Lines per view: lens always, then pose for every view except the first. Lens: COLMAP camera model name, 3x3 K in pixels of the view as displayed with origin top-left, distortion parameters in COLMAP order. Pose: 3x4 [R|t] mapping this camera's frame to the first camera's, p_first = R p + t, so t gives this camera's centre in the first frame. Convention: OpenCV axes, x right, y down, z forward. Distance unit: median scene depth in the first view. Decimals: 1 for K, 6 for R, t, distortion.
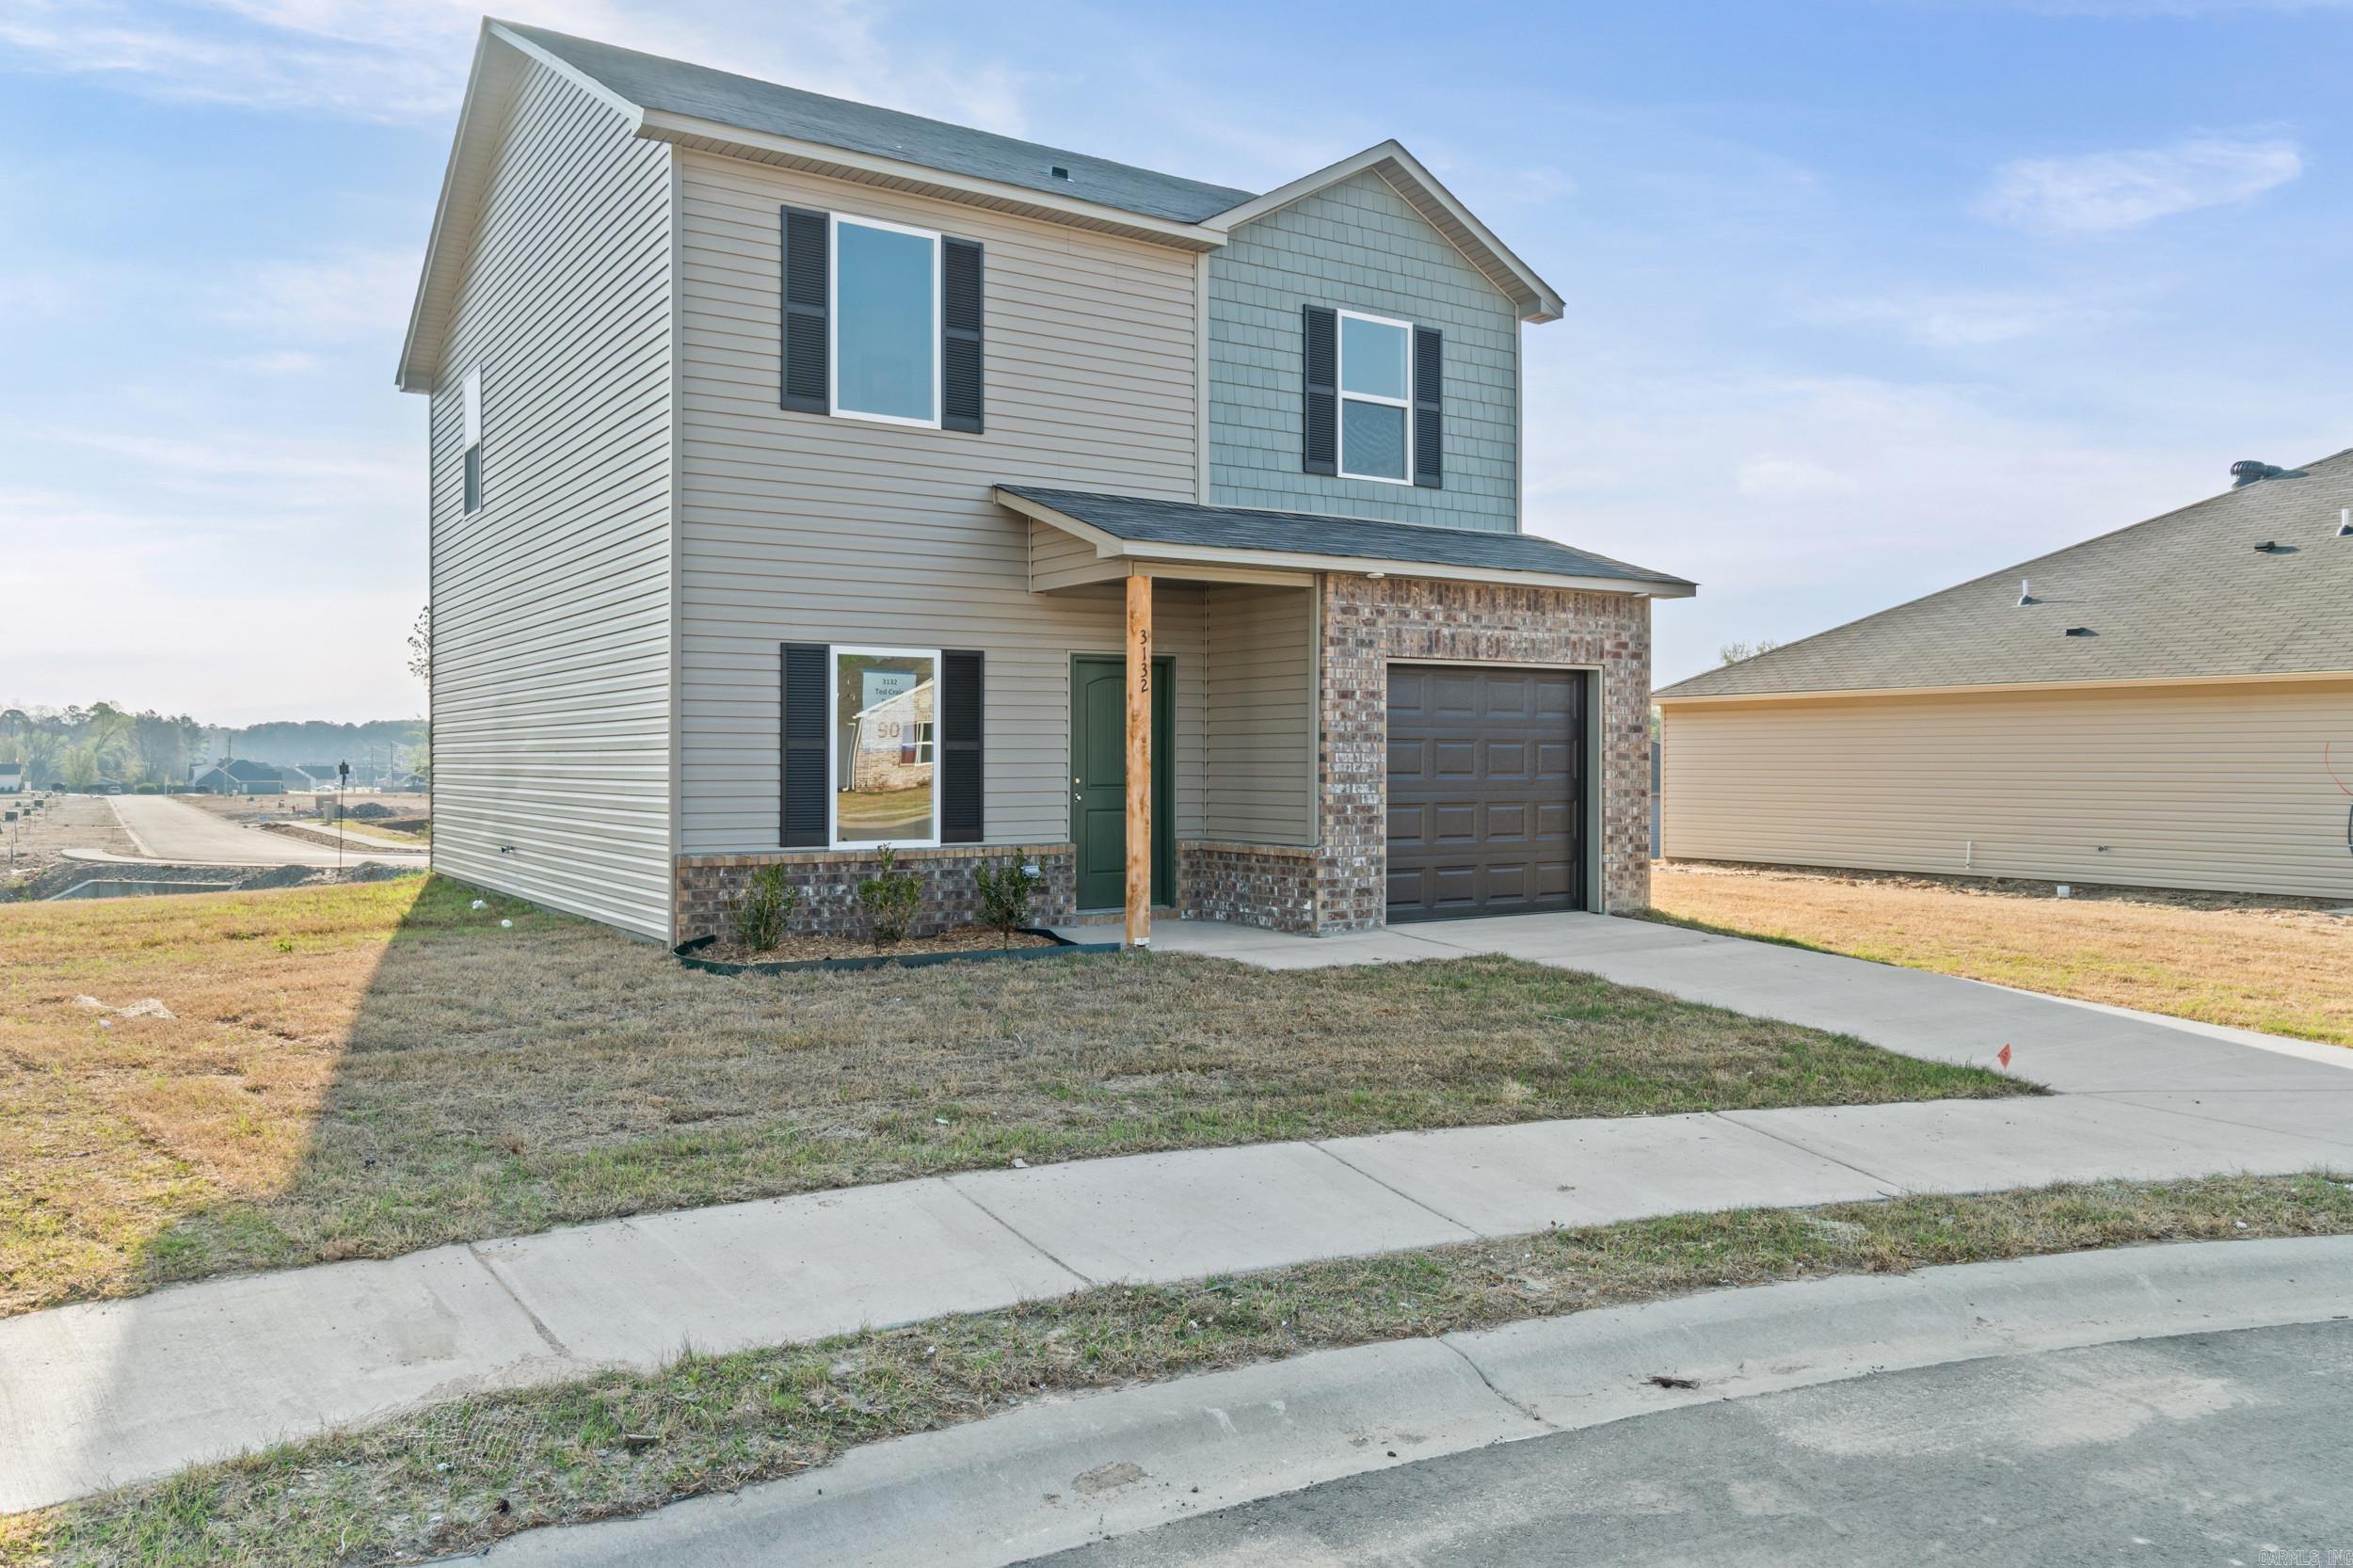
lens RADIAL K [[1659.2, 0, 1160.8], [0, 1659.2, 776.1], [0, 0, 1]] dist [-0.001320, 0.004304]
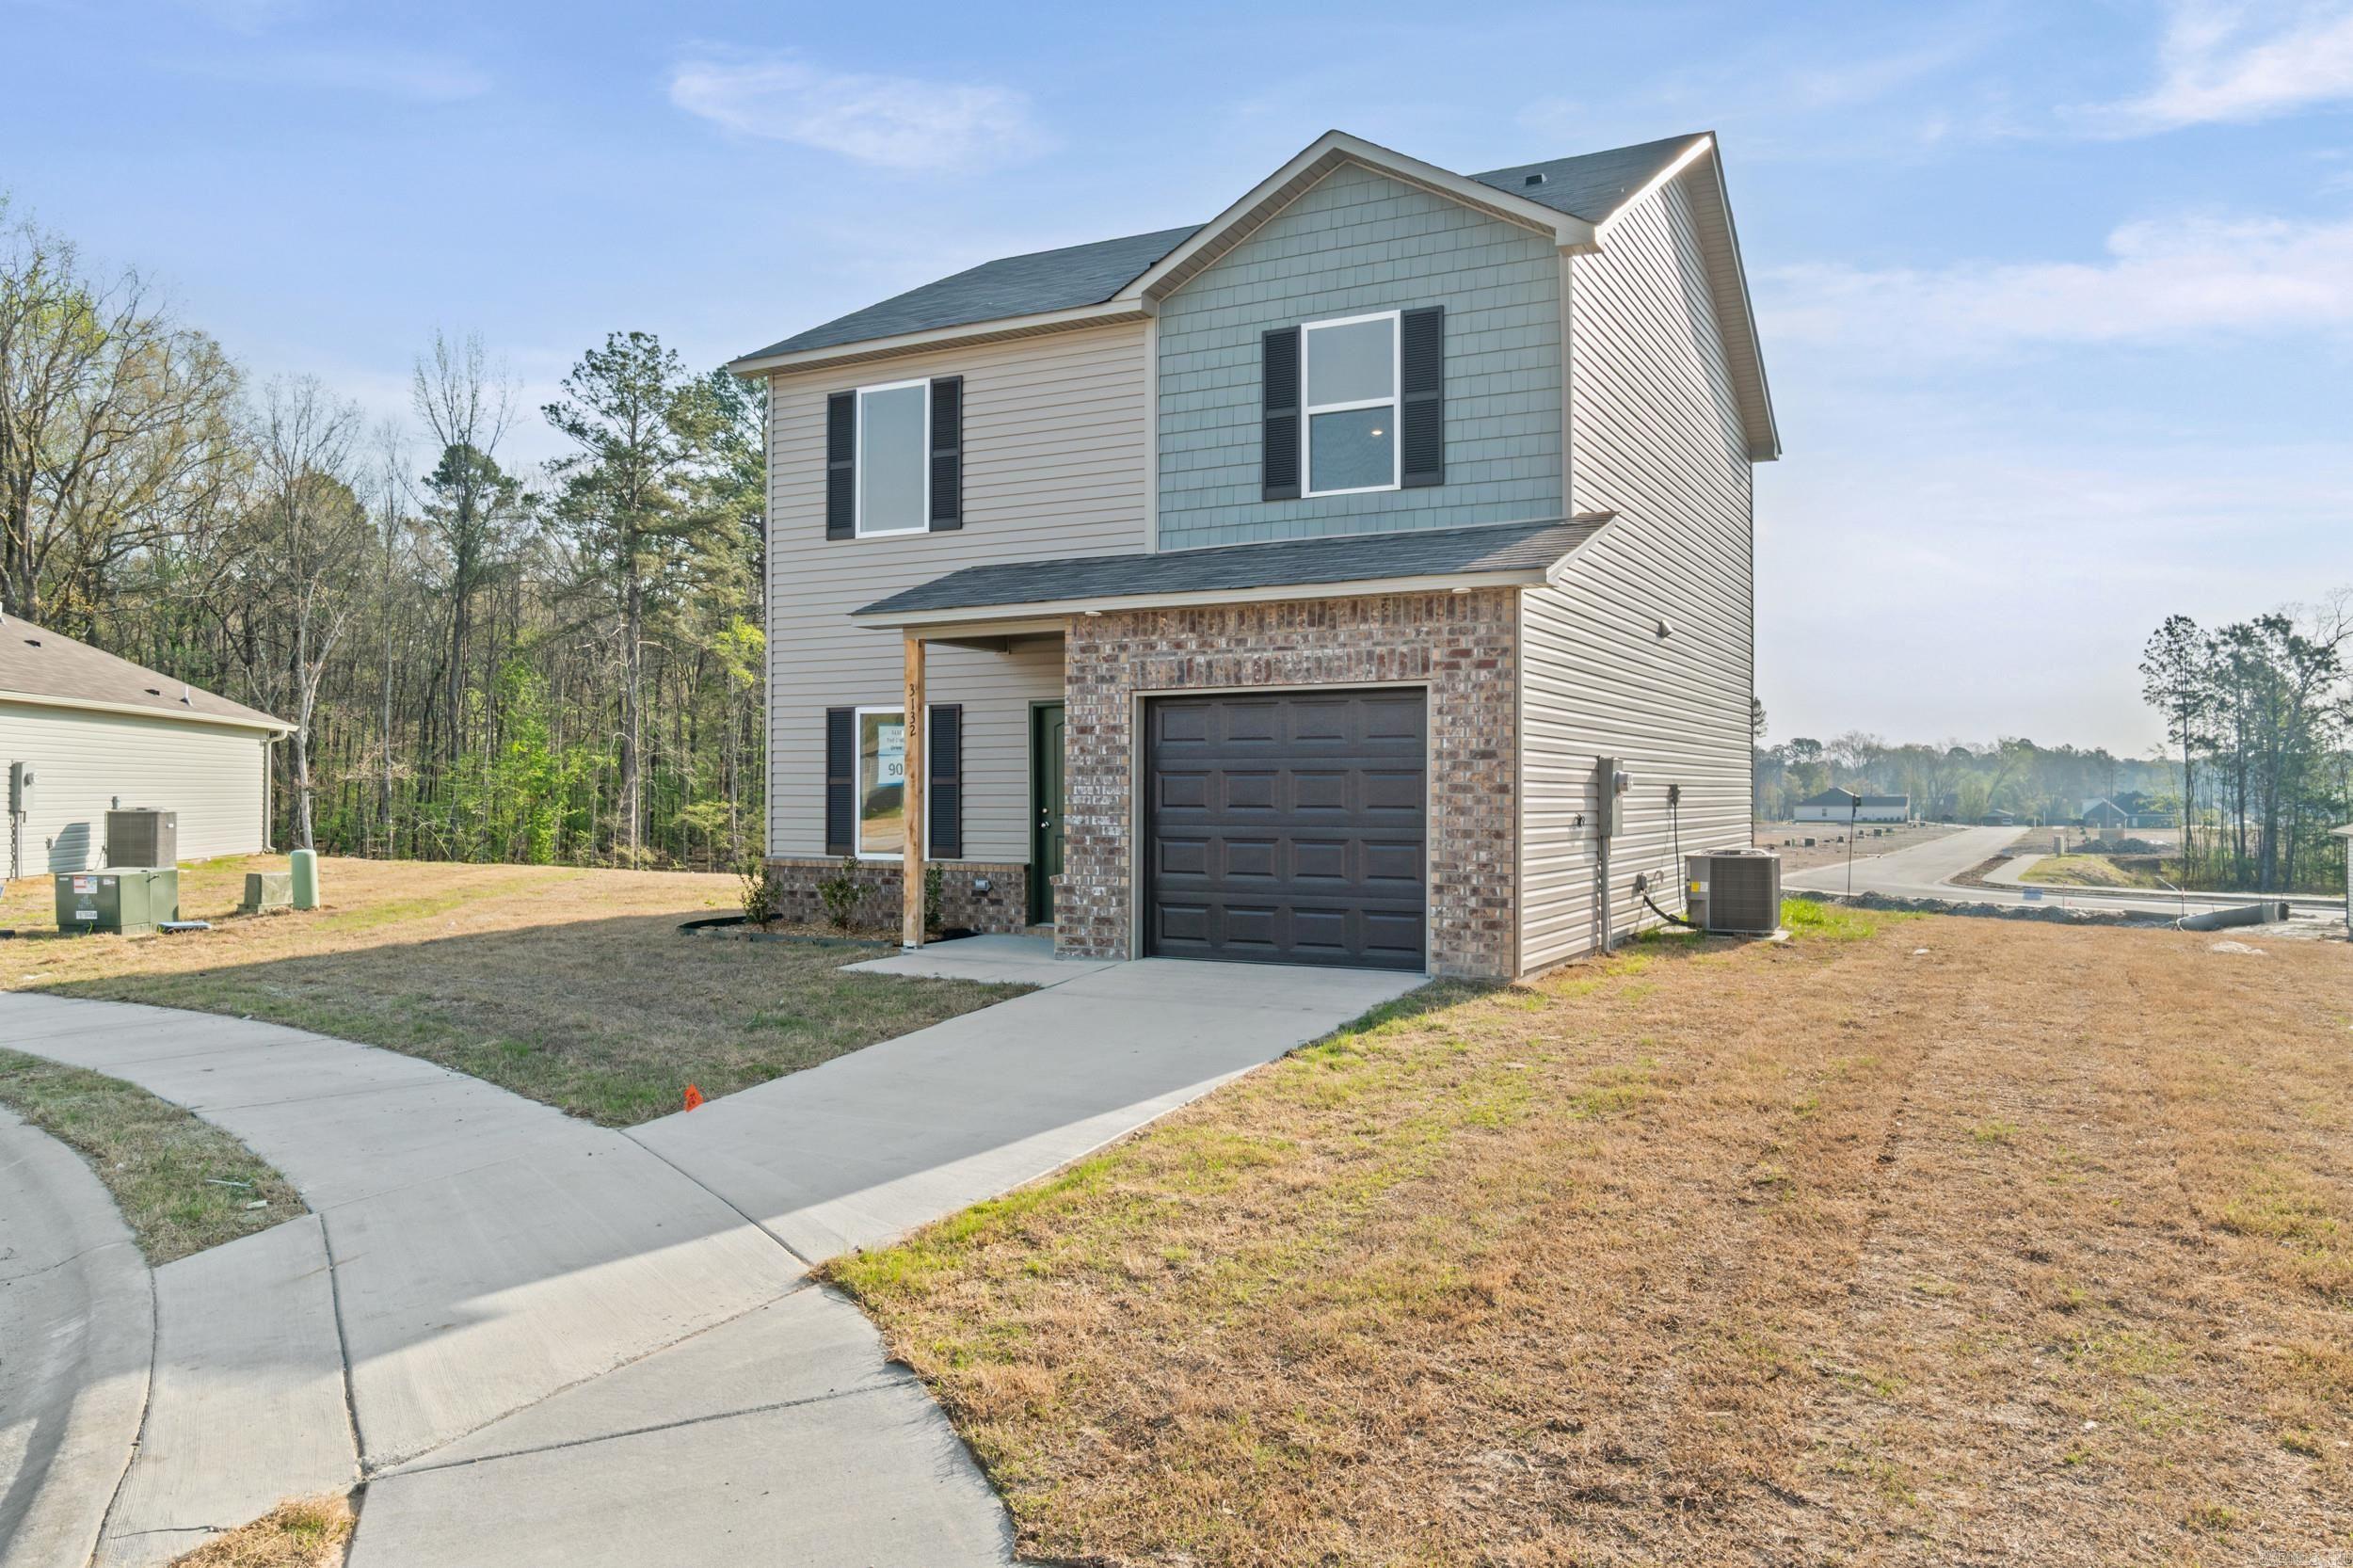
lens RADIAL K [[1659.2, 0, 1166.4], [0, 1659.2, 780.5], [0, 0, 1]] dist [-0.001320, 0.004304]
pose [[0.478541, -0.005597, -0.878048, 1.046765], [-0.009521, 0.999888, -0.011563, -0.005768], [0.878014, 0.013894, 0.478434, 0.543496]]
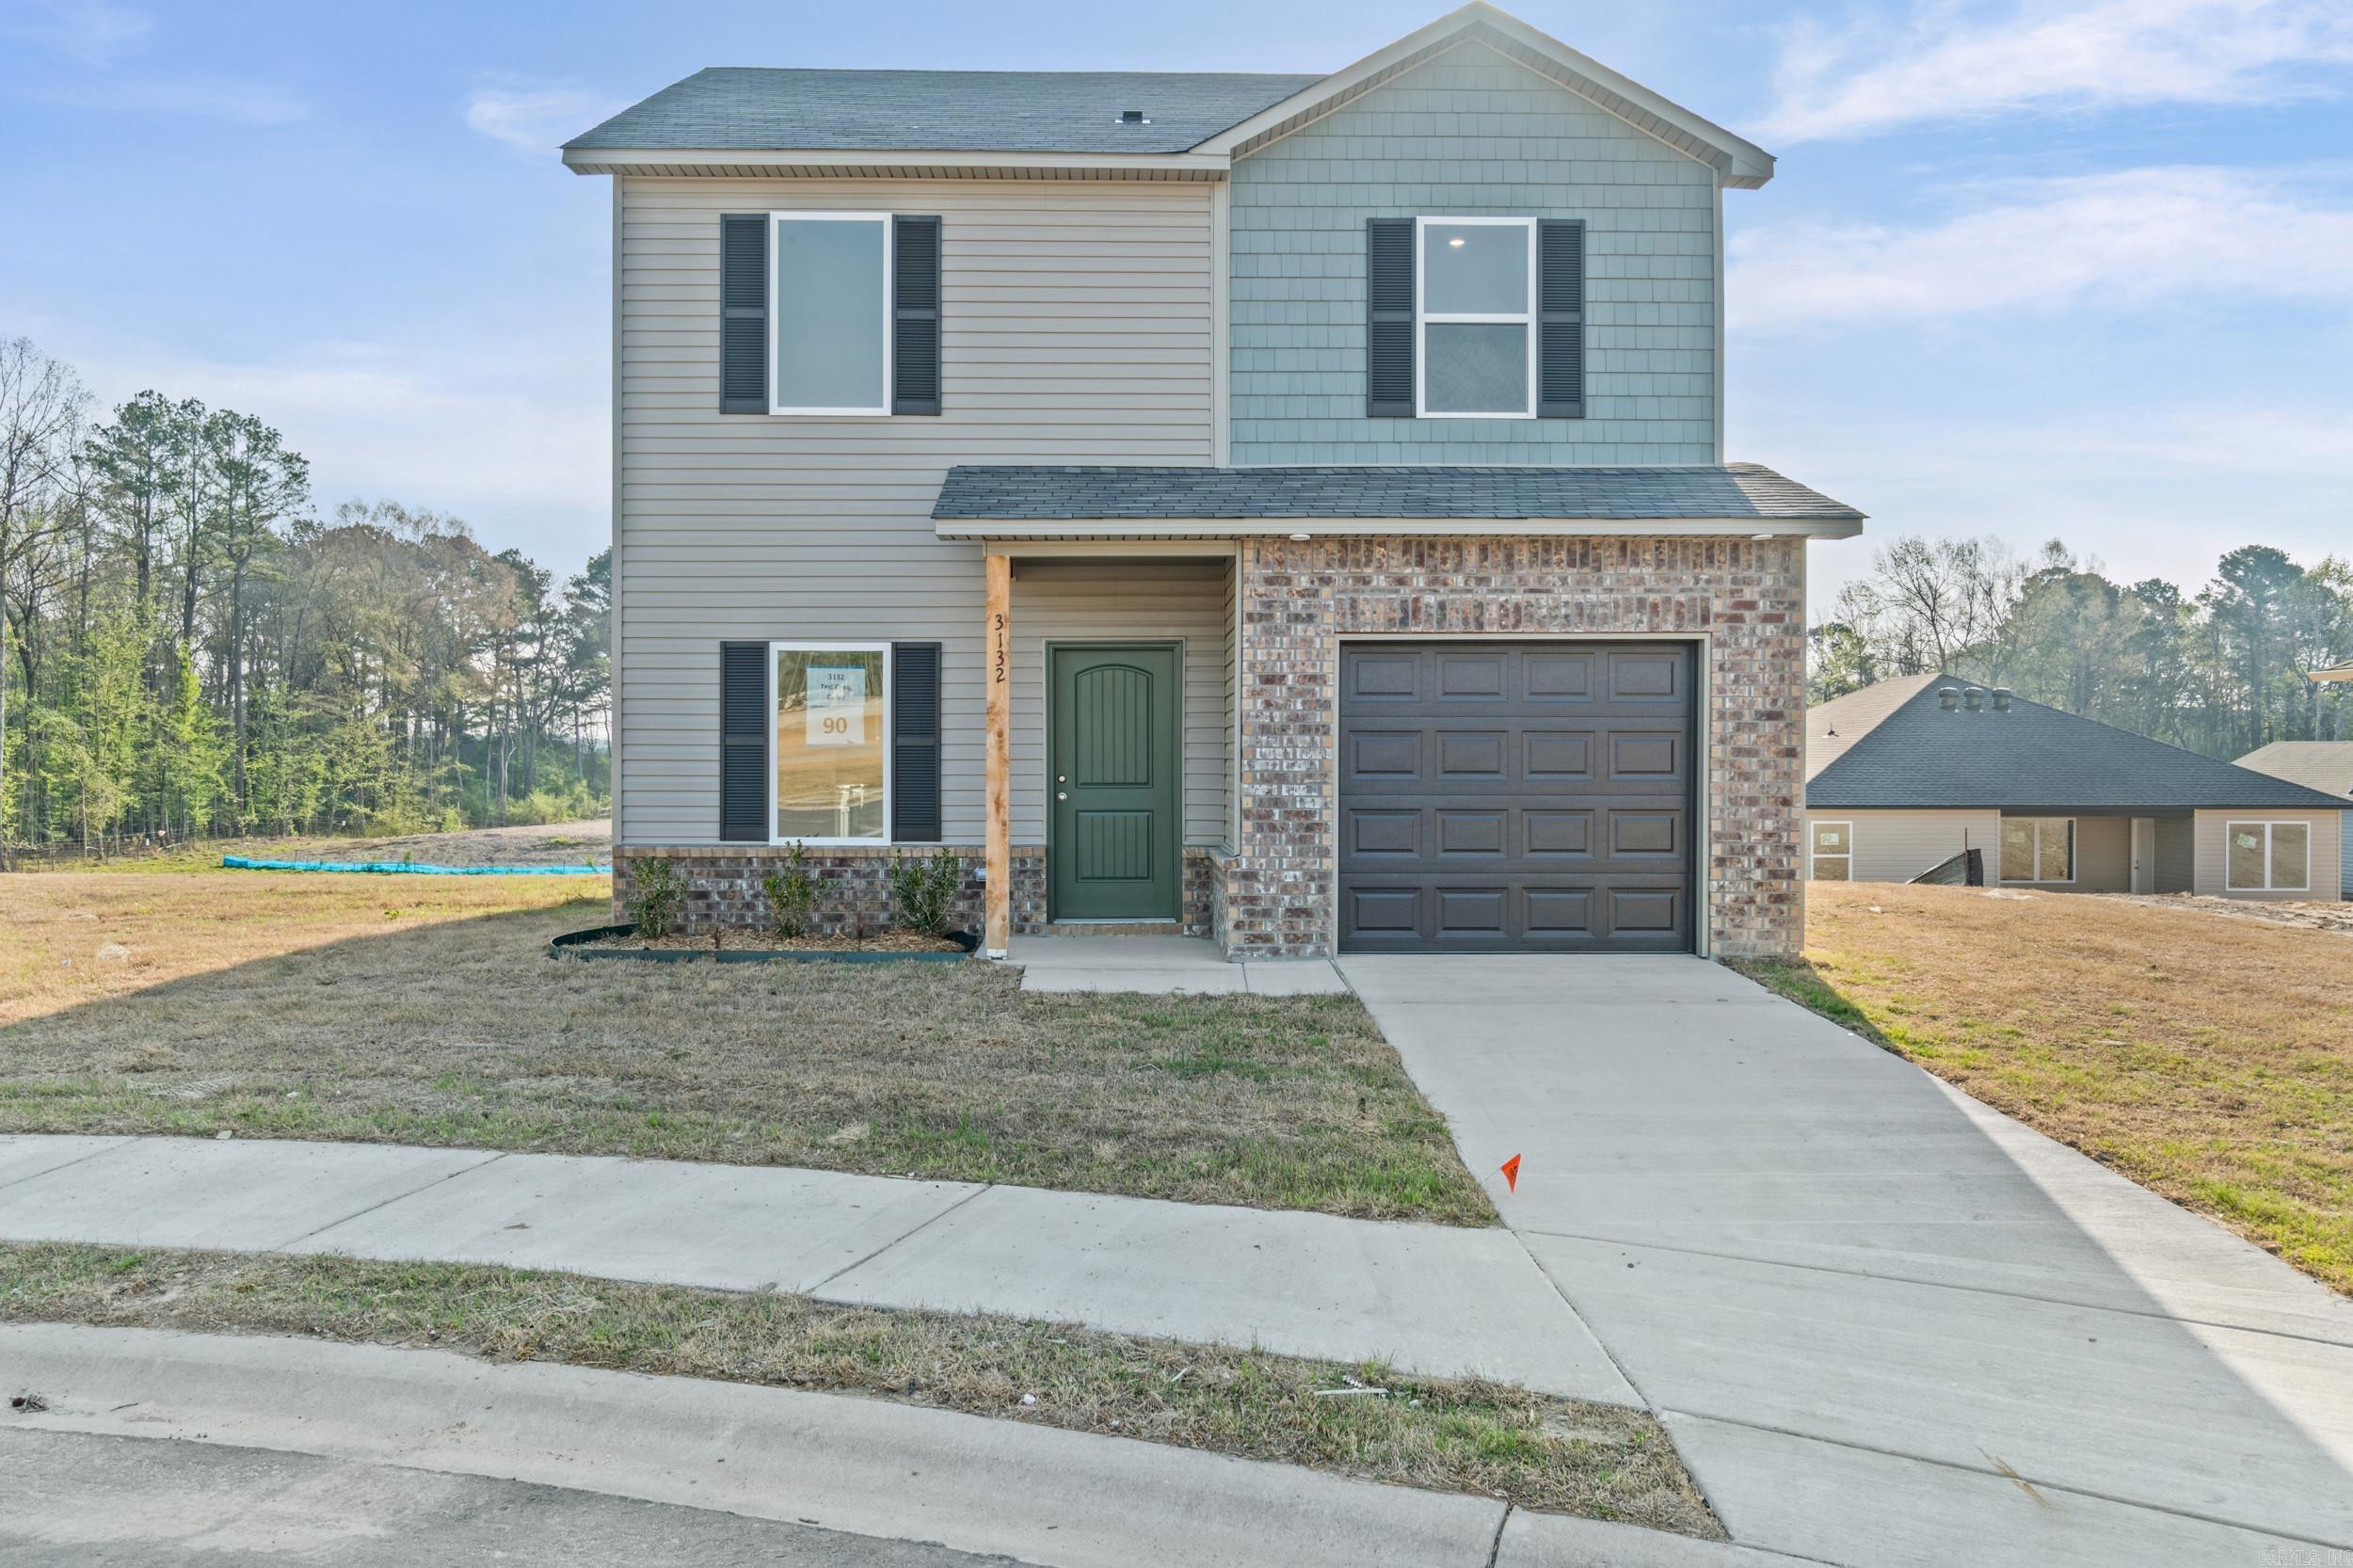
lens RADIAL K [[1811.6, 0, 1159.2], [0, 1811.6, 779.5], [0, 0, 1]] dist [0.001302, -0.005165]
pose [[0.848262, 0.007407, -0.529525, 0.552071], [-0.006733, 0.999972, 0.003201, -0.000417], [0.529534, 0.000850, 0.848288, 0.180454]]
